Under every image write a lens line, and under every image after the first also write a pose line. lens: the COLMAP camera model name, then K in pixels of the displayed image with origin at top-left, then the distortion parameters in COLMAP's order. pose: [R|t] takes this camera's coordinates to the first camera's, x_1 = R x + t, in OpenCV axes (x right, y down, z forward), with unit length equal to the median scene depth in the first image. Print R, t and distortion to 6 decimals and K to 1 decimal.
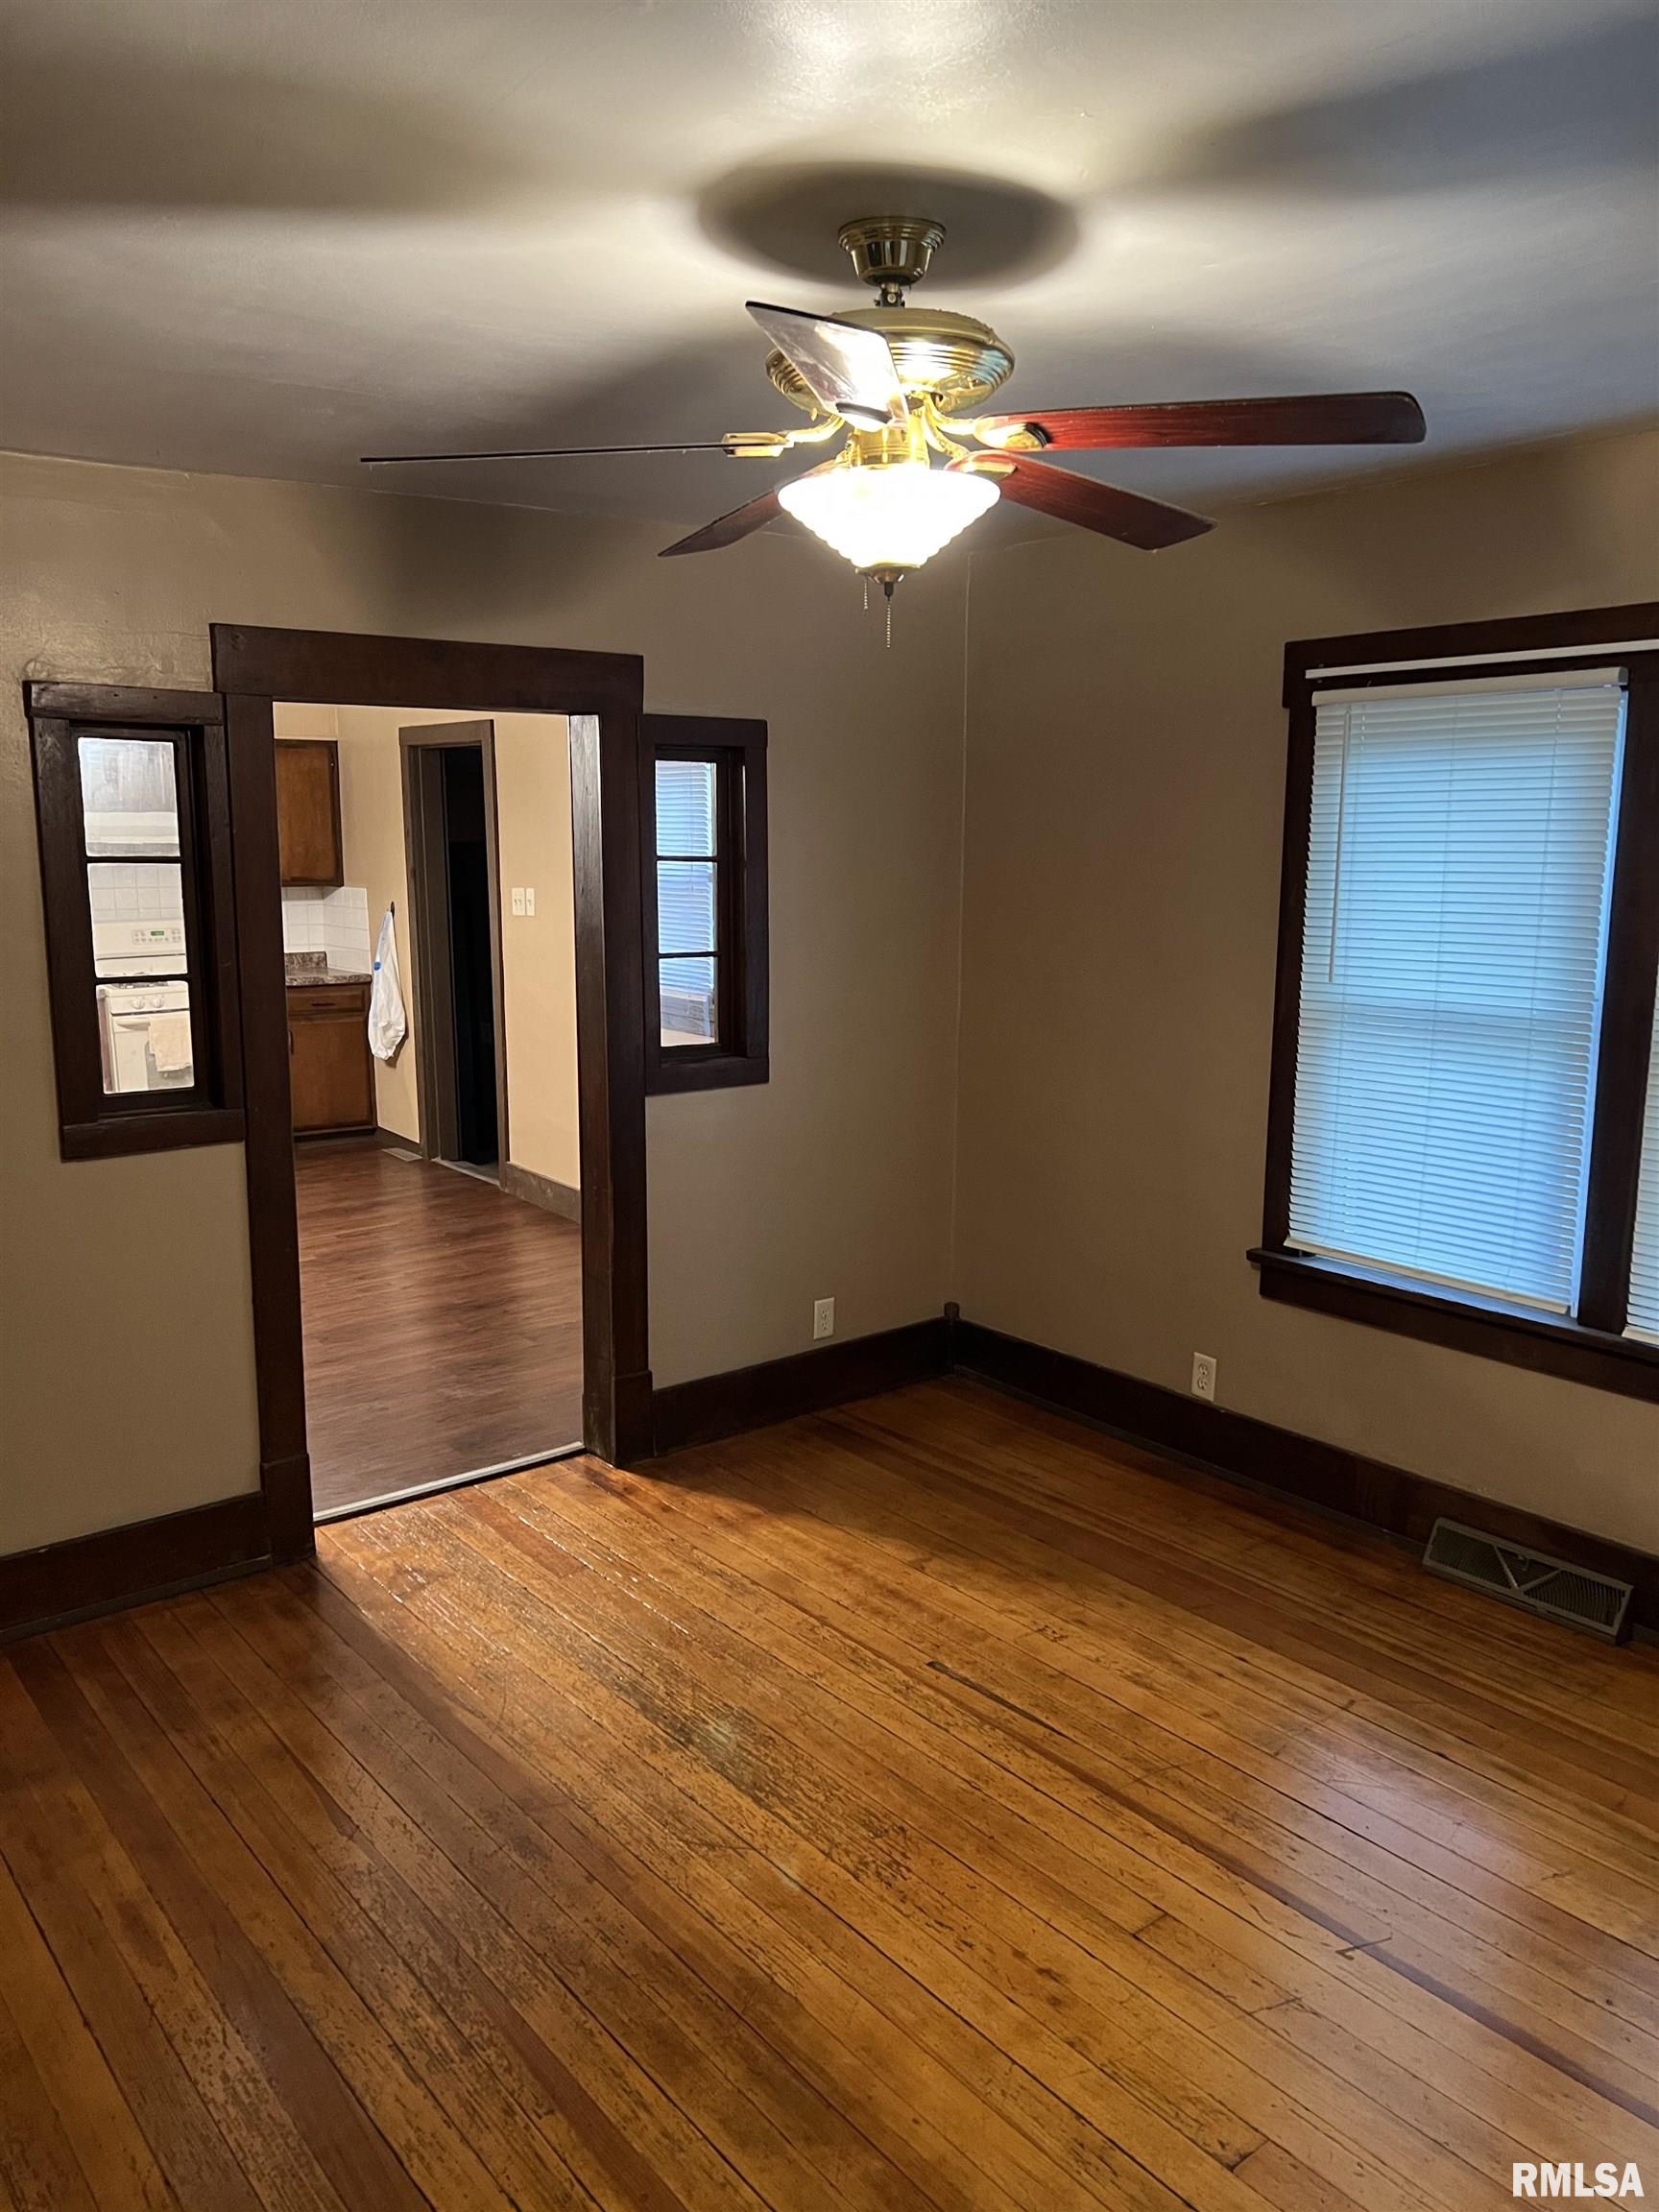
lens RADIAL K [[1667.7, 0, 836.7], [0, 1667.7, 1150.3], [0, 0, 1]] dist [0.047744, -0.037887]
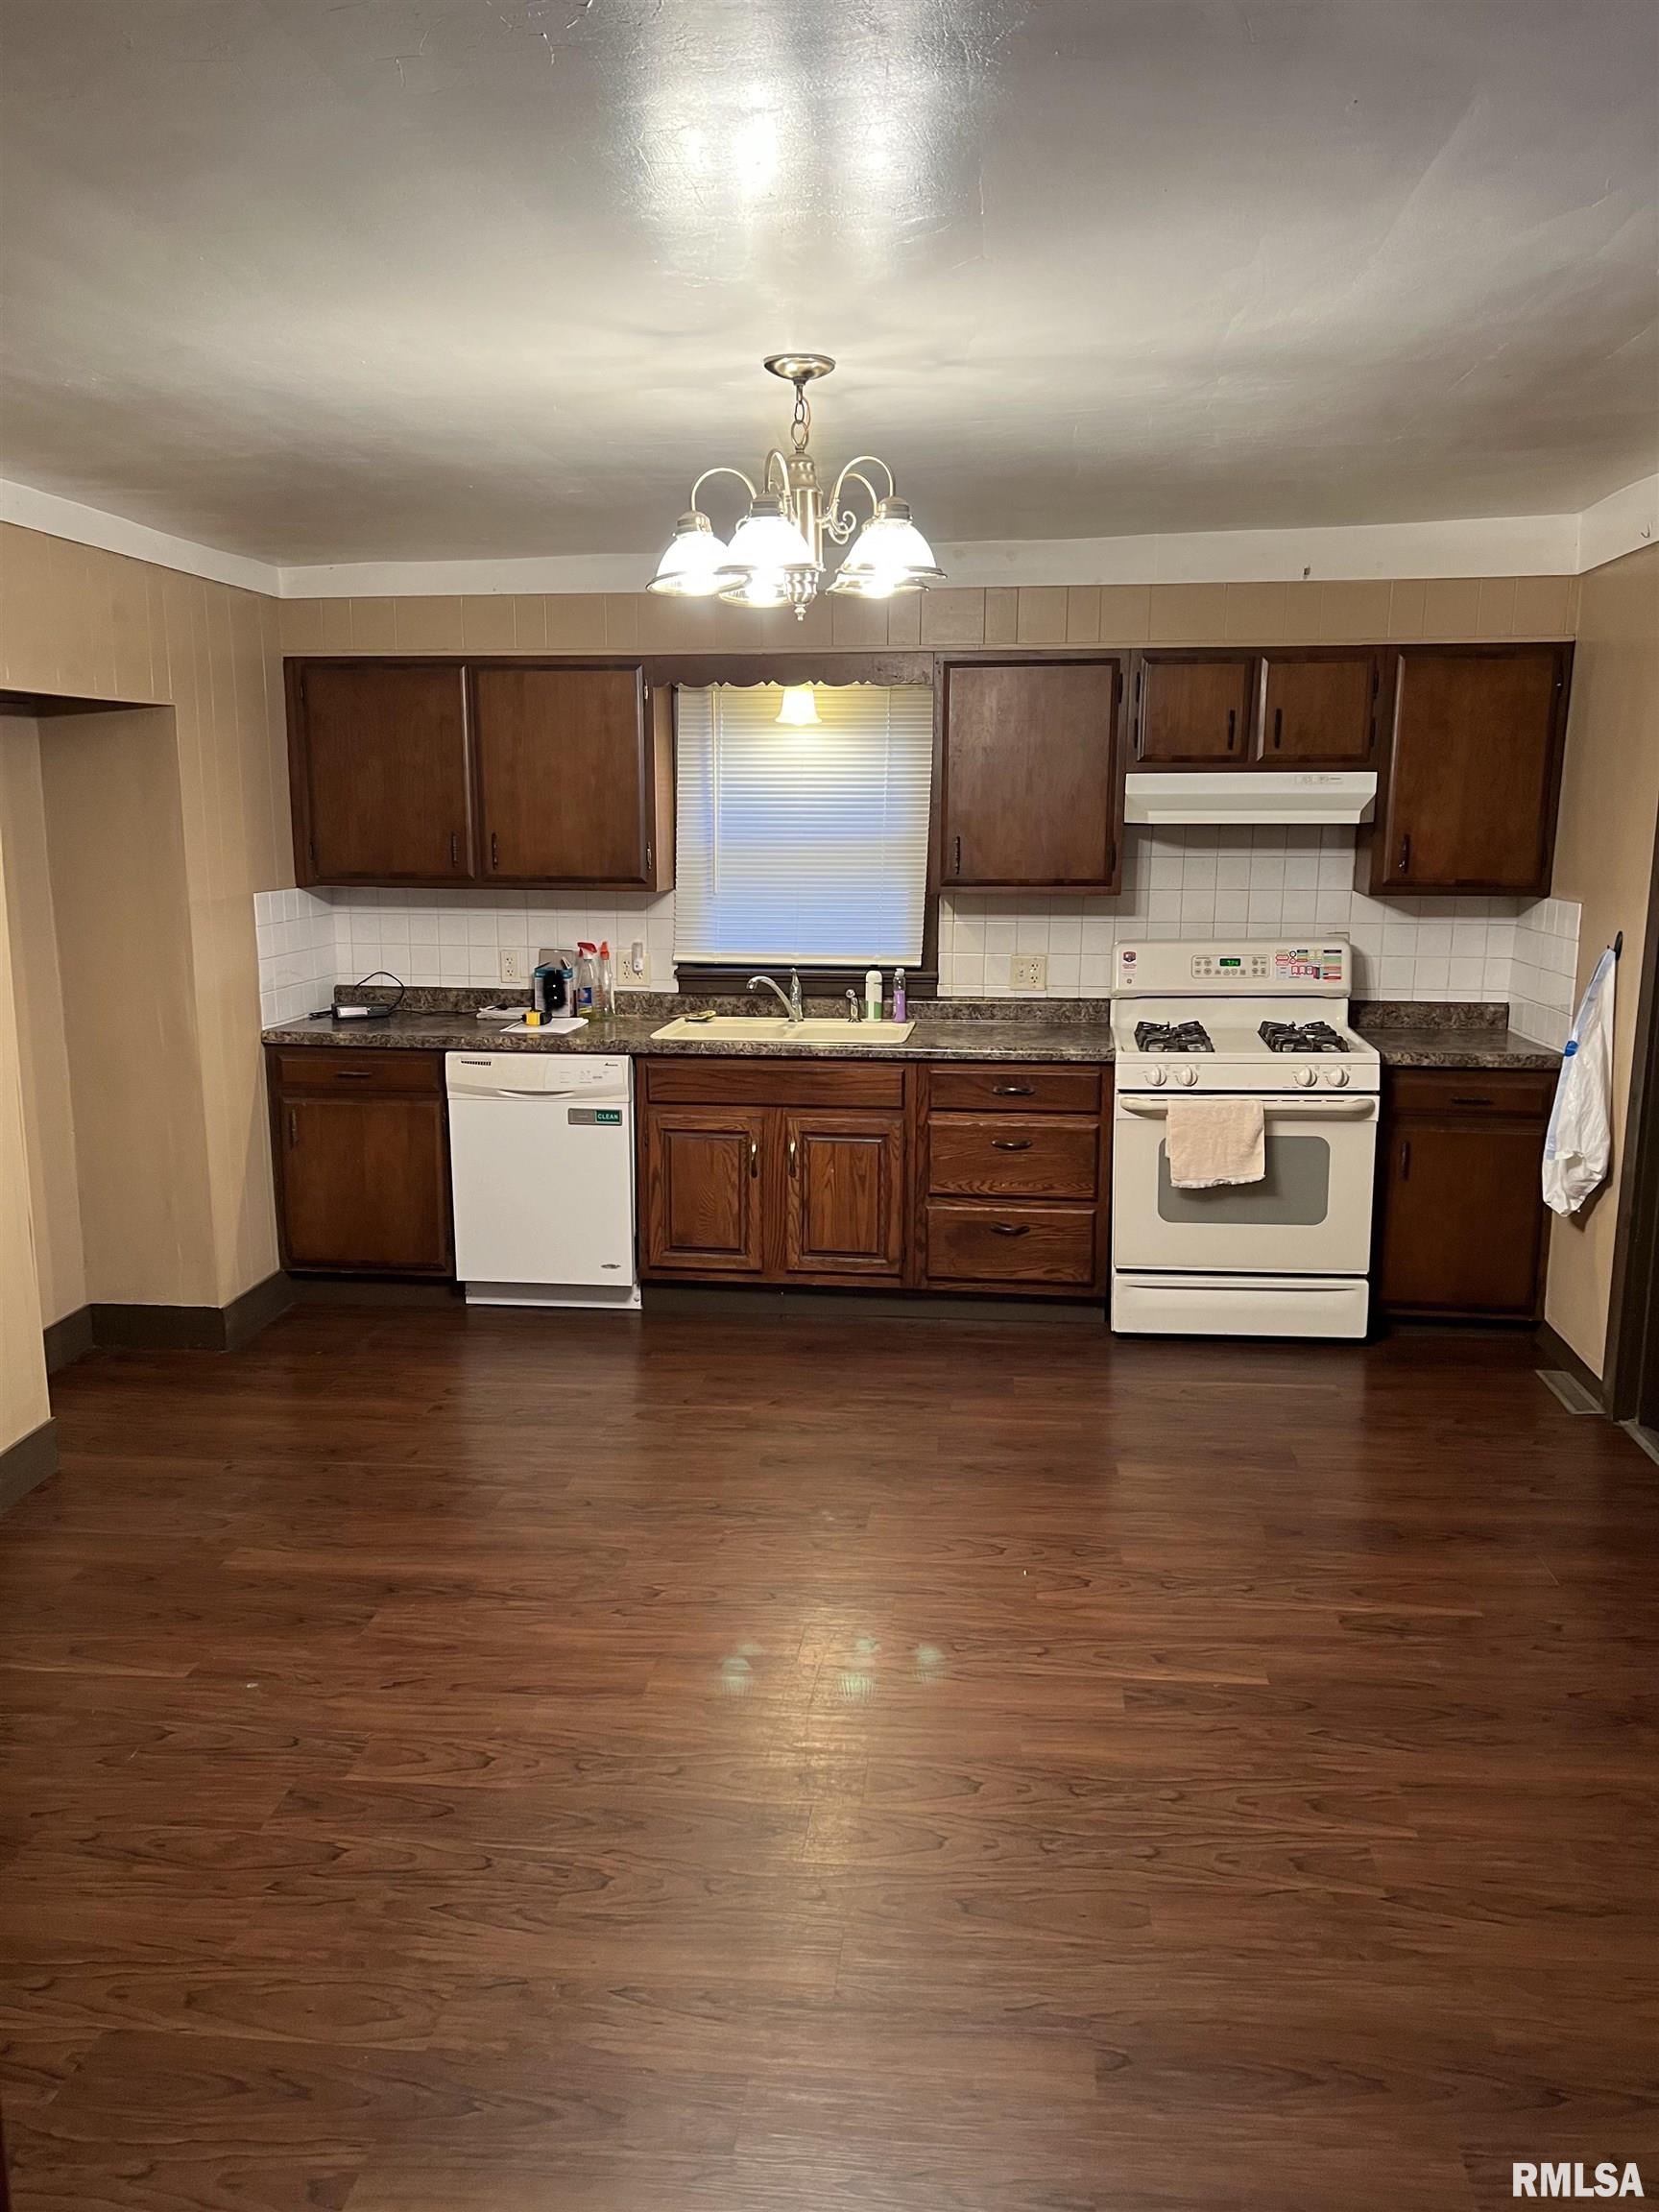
lens RADIAL K [[1667.7, 0, 825.9], [0, 1667.7, 1116.0], [0, 0, 1]] dist [0.047744, -0.037887]
pose [[0.722415, 0.127008, -0.679695, -0.075128], [-0.134847, 0.989990, 0.041667, -0.076975], [0.678184, 0.061554, 0.732310, 0.432340]]
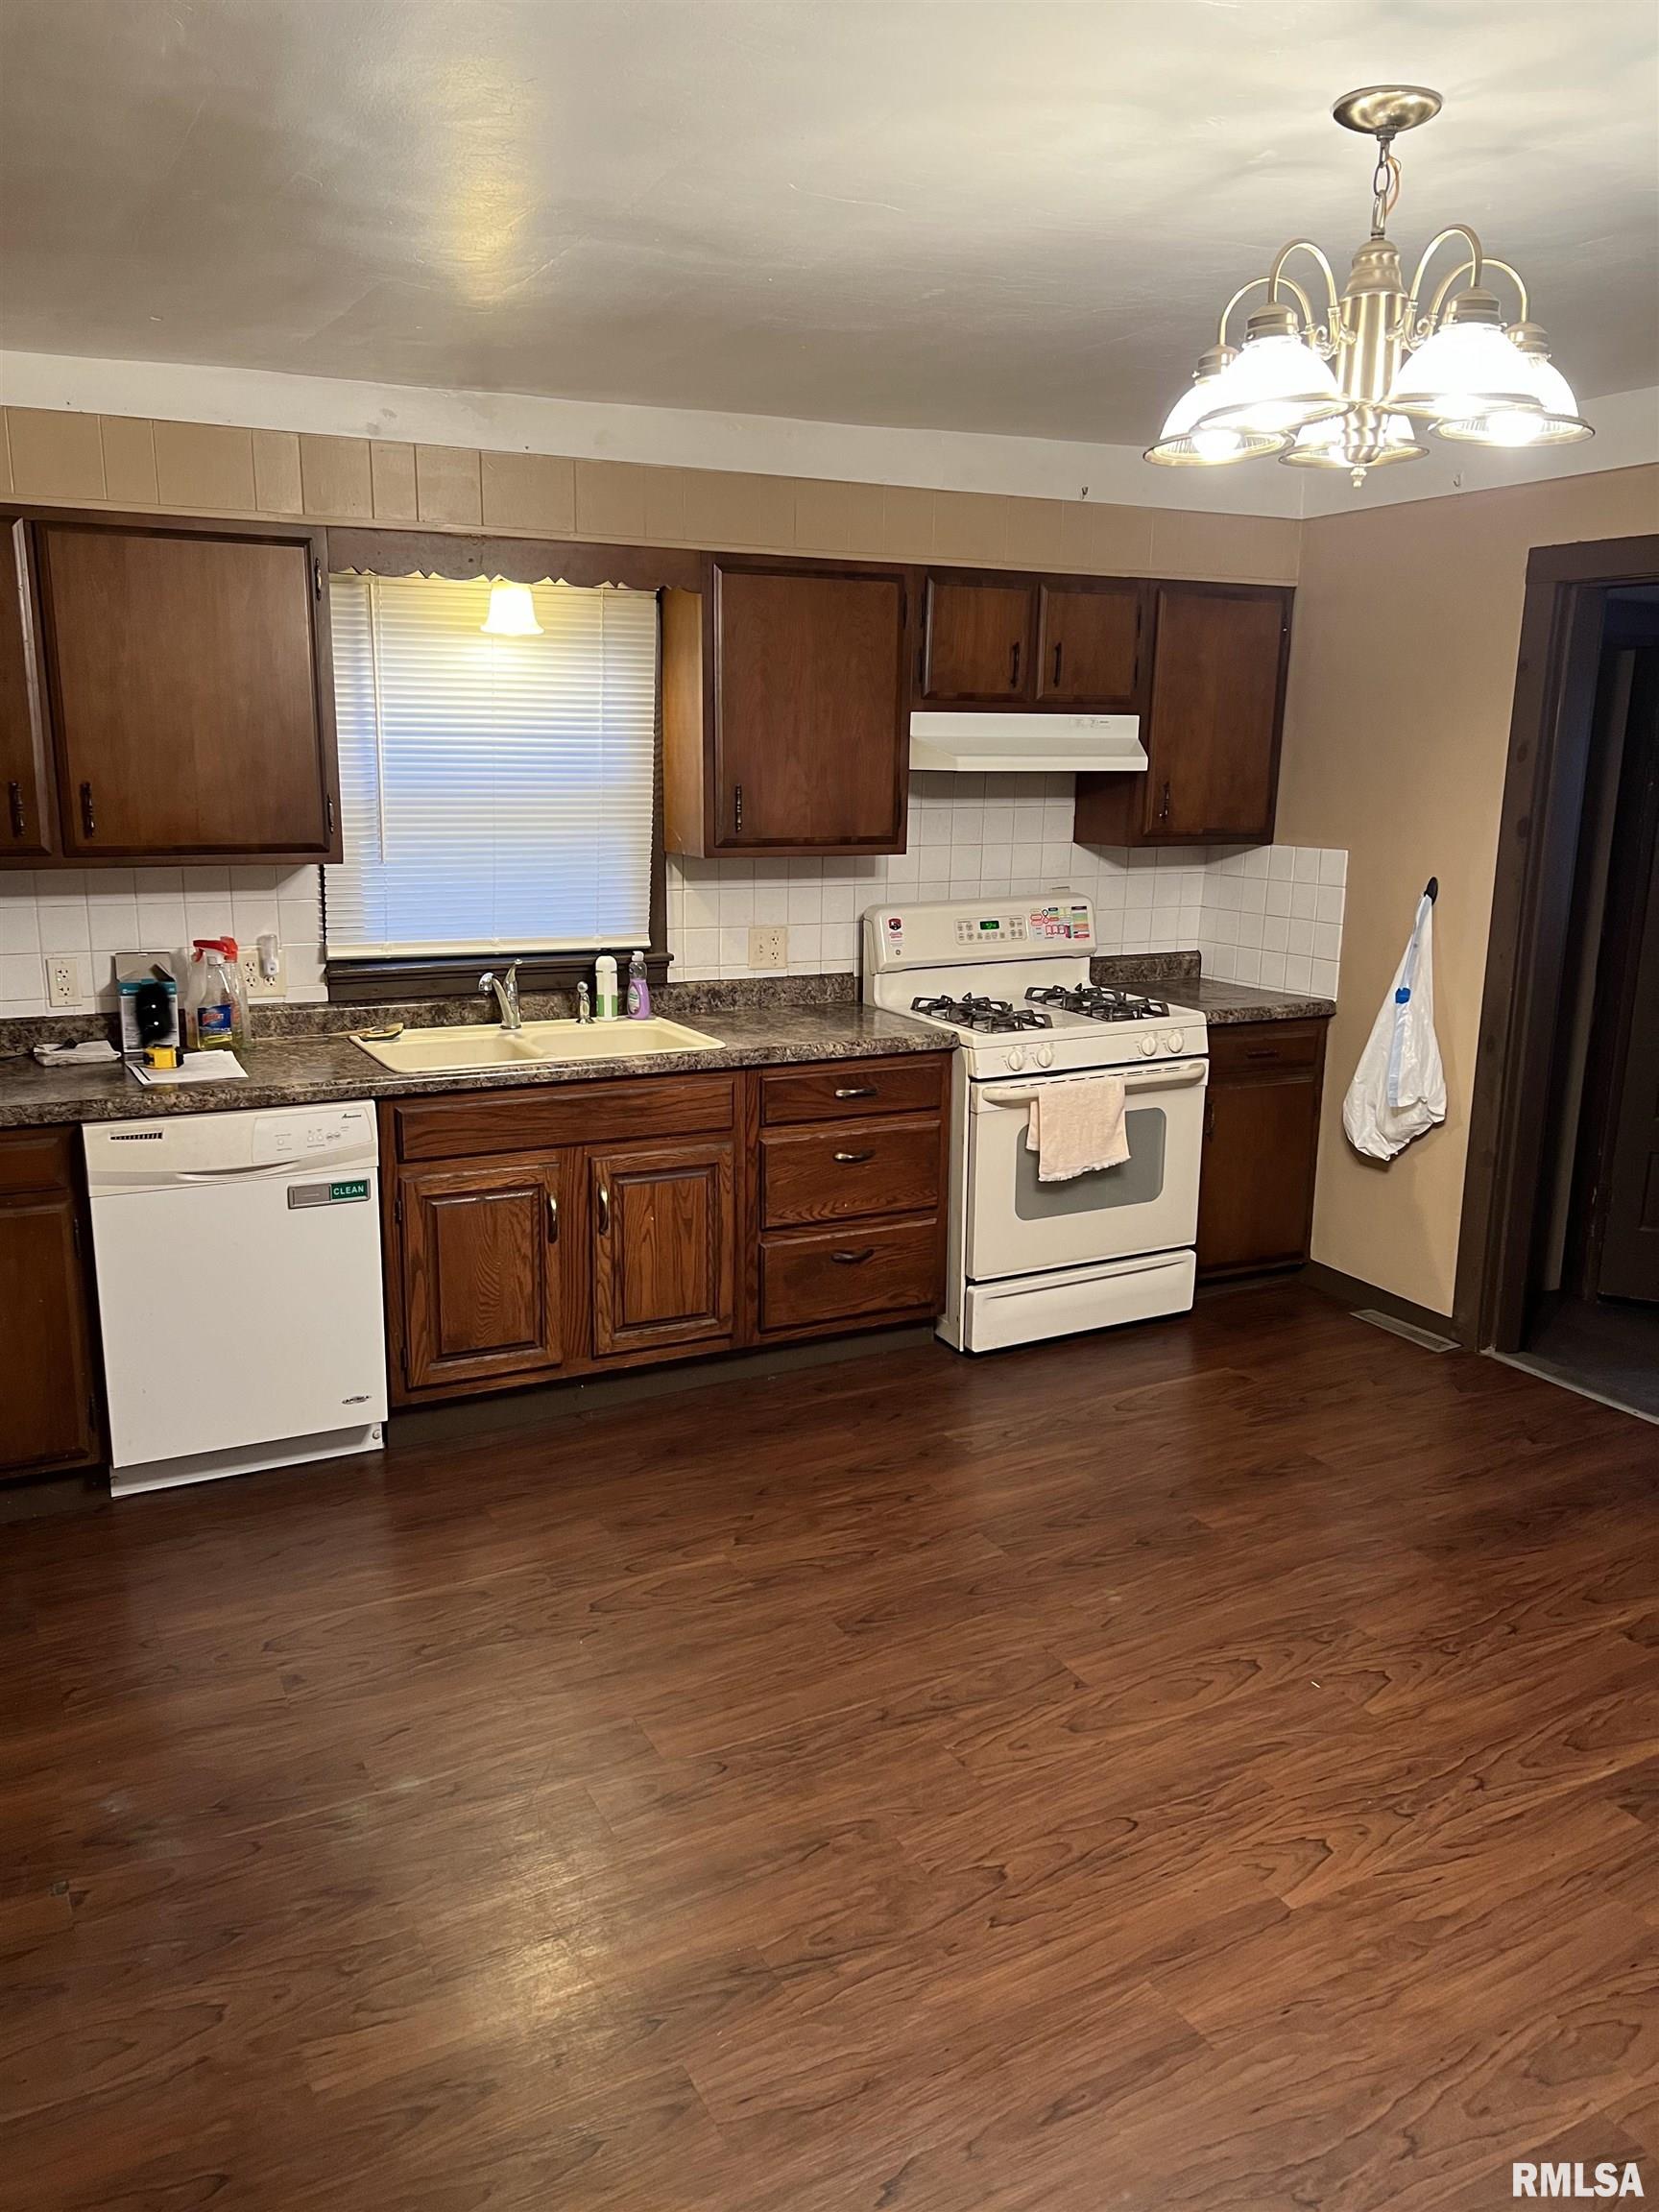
lens RADIAL K [[1667.7, 0, 838.1], [0, 1667.7, 1108.3], [0, 0, 1]] dist [0.047744, -0.037887]
pose [[0.986392, 0.043584, -0.158528, -0.361994], [-0.041012, 0.998969, 0.019462, -0.074847], [0.159213, -0.012696, 0.987163, 0.422311]]
